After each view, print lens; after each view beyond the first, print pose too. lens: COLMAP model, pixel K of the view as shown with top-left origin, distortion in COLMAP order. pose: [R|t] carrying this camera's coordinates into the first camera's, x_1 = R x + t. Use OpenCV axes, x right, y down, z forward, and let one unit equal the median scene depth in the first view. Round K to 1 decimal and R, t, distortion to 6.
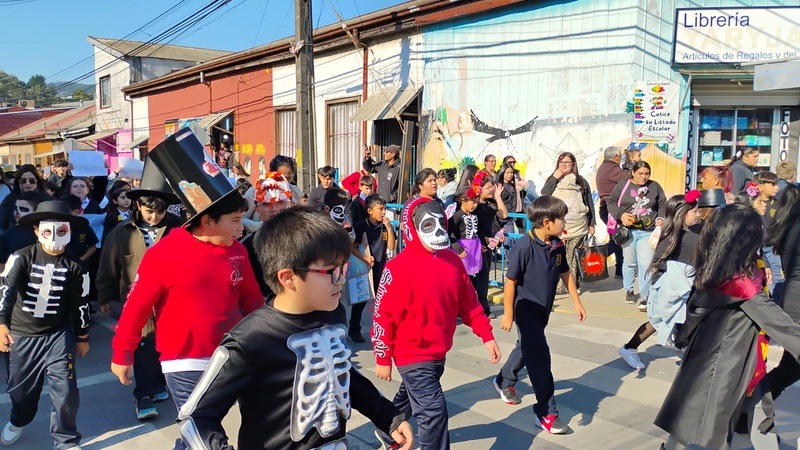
lens RADIAL K [[665.9, 0, 399.7], [0, 665.9, 220.9], [0, 0, 1]] dist [0.067731, -0.079269]
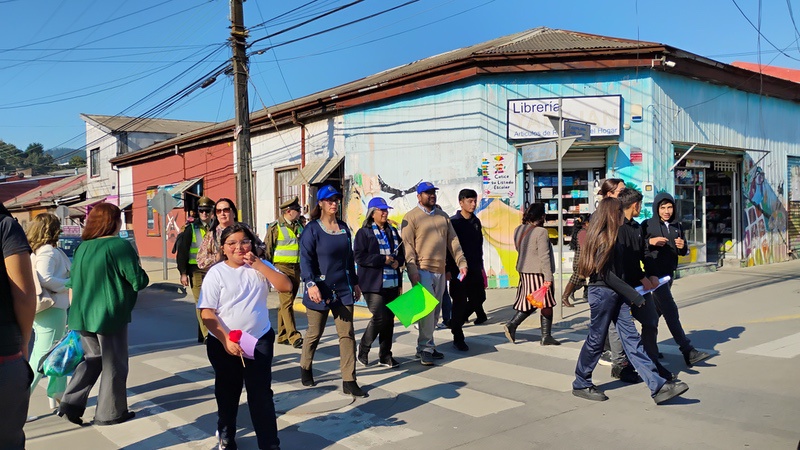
lens RADIAL K [[671.9, 0, 397.7], [0, 671.9, 214.7], [0, 0, 1]] dist [0.059681, -0.055292]
pose [[0.999554, -0.029863, -0.000168, 0.126020], [0.029725, 0.995443, -0.090602, 0.021800], [0.002873, 0.090556, 0.995887, -0.226463]]
